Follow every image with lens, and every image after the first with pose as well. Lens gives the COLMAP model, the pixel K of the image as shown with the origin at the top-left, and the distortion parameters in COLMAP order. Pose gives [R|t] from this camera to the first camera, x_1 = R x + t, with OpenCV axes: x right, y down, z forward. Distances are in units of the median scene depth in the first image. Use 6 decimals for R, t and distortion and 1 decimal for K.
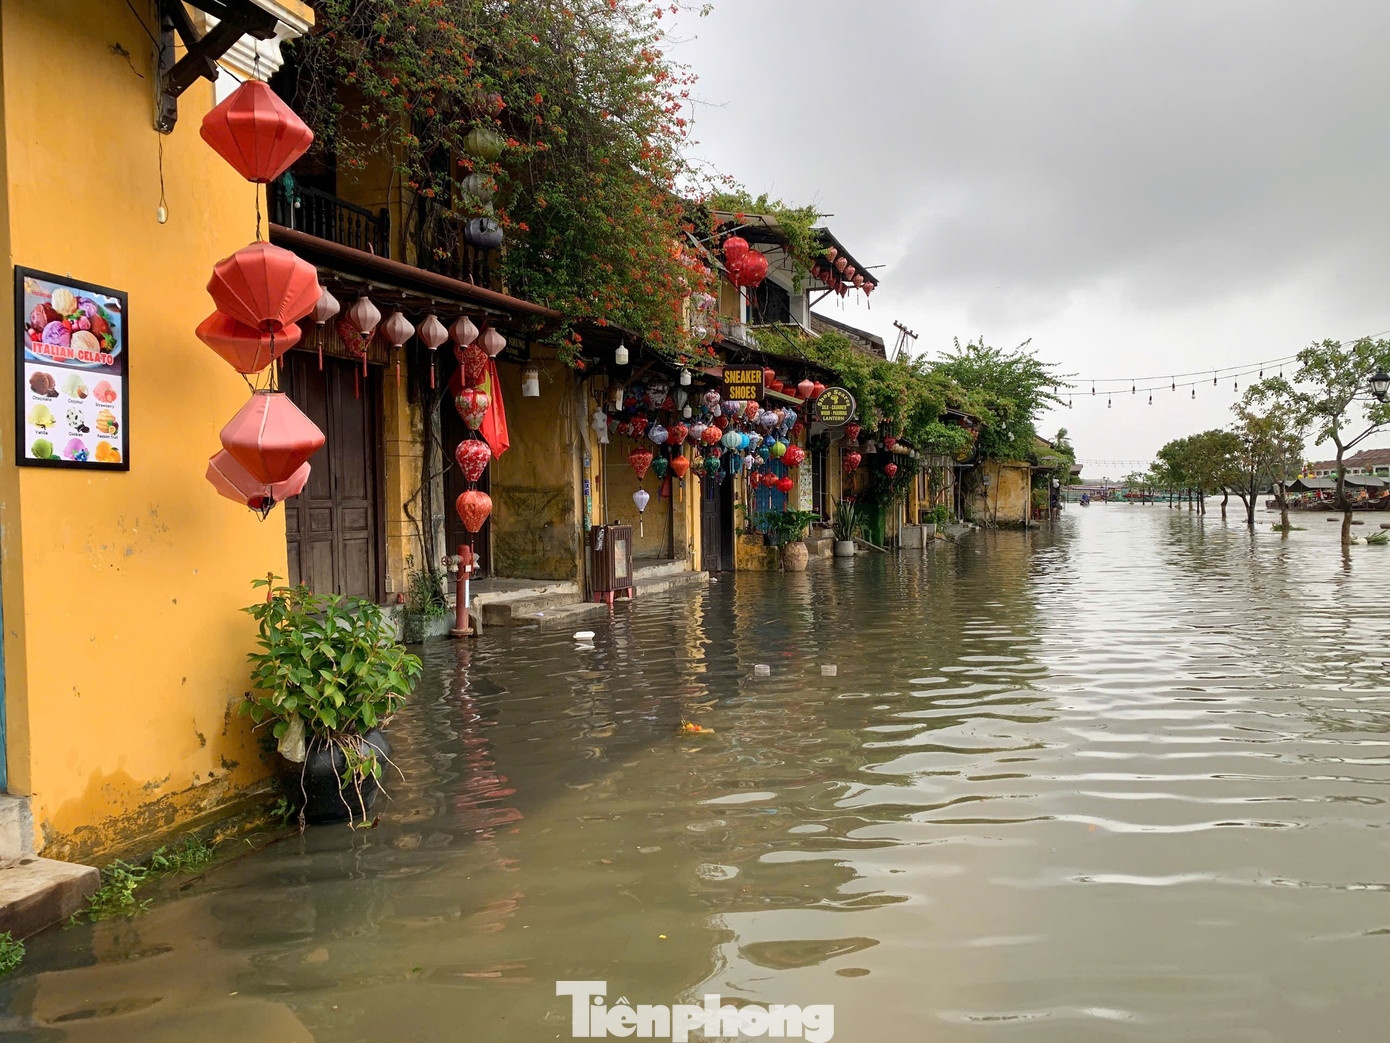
lens RADIAL K [[1096.5, 0, 695.0], [0, 1096.5, 521.5], [0, 0, 1]] dist [0.063632, -0.004335]
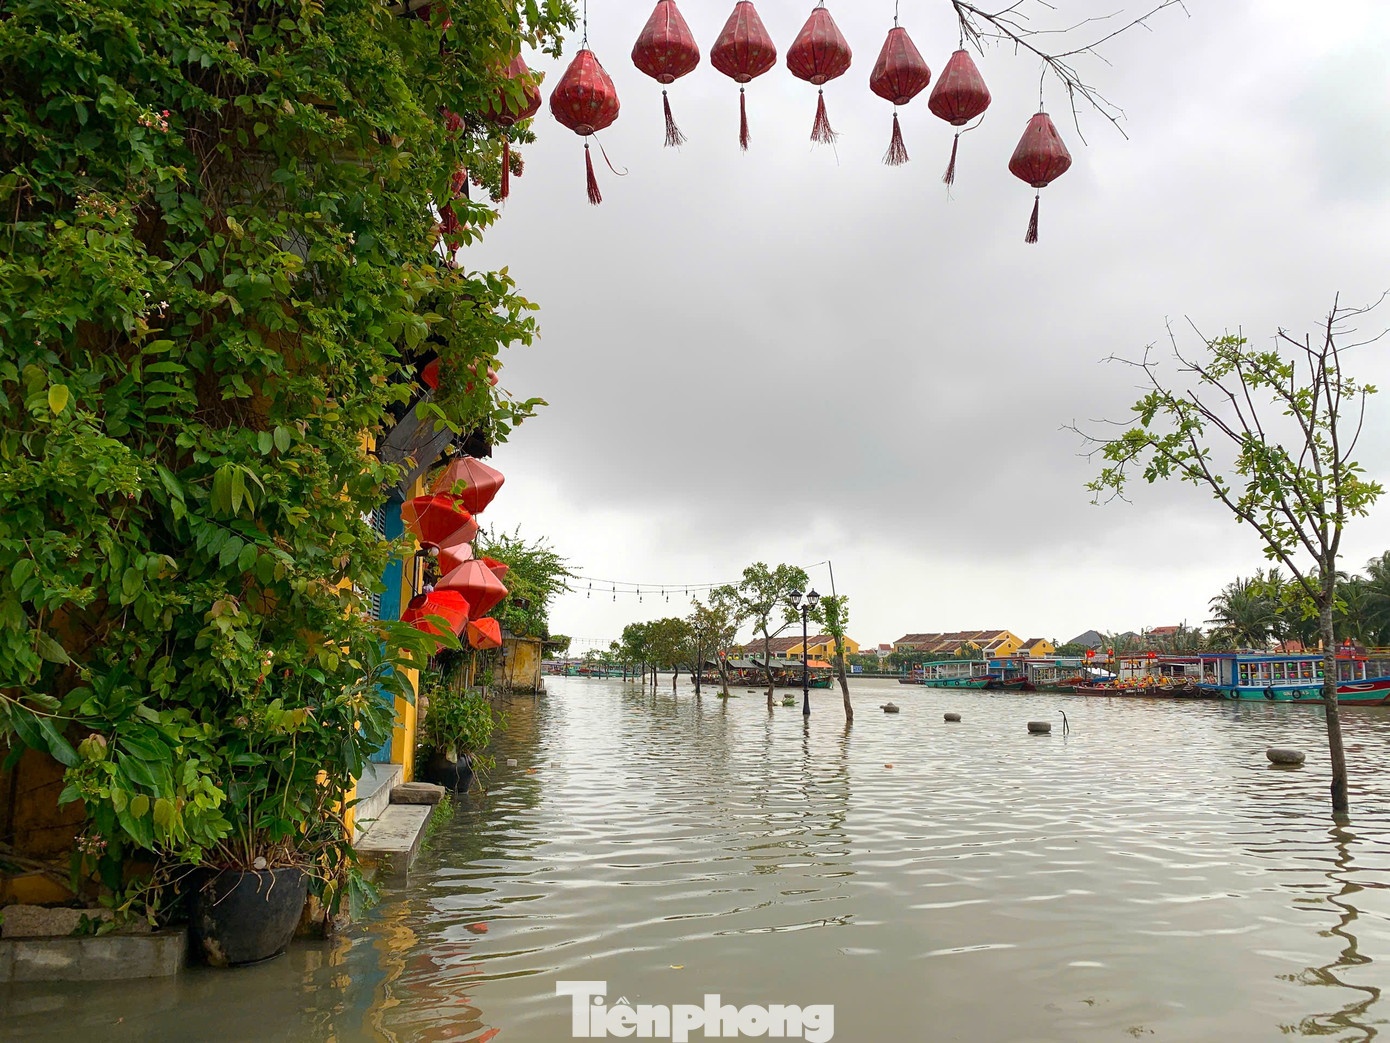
lens RADIAL K [[1099.9, 0, 695.0], [0, 1099.9, 521.5], [0, 0, 1]] dist [0.124609, -0.001471]
pose [[0.885165, 0.090205, 0.456449, -0.152042], [-0.018705, 0.987132, -0.158807, 0.012710], [-0.464901, 0.132033, 0.875462, -0.199291]]
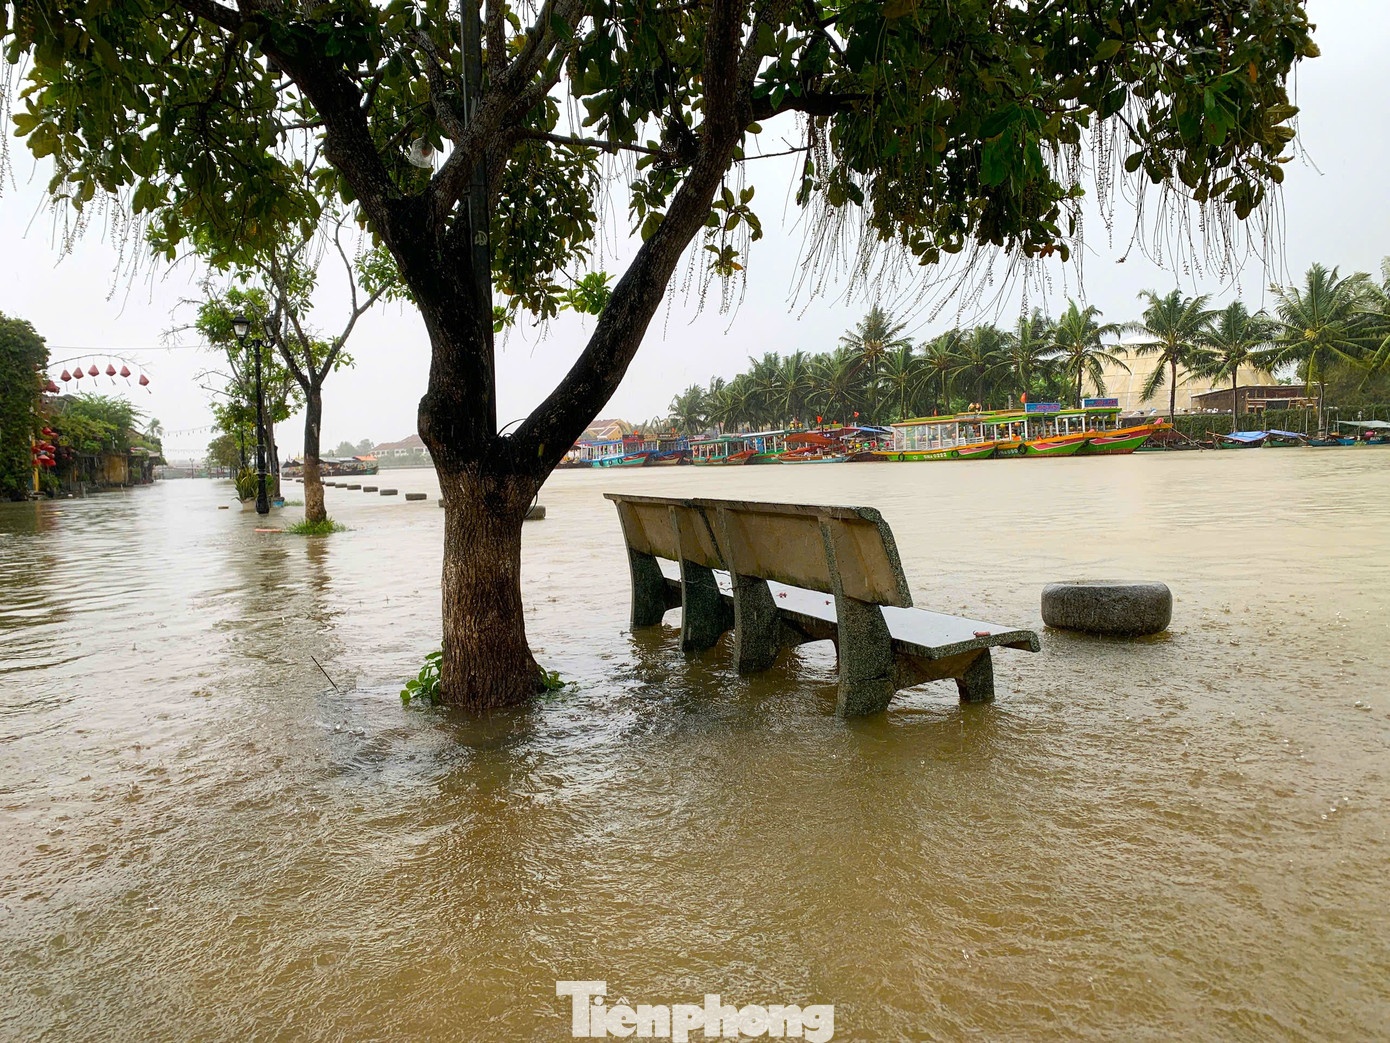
lens RADIAL K [[1096.5, 0, 695.0], [0, 1096.5, 521.5], [0, 0, 1]] dist [0.063632, -0.004335]
pose [[0.721590, -0.048208, 0.690641, -0.510853], [0.037075, 0.998832, 0.030983, 0.065126], [-0.691328, 0.003248, 0.722534, -1.688475]]
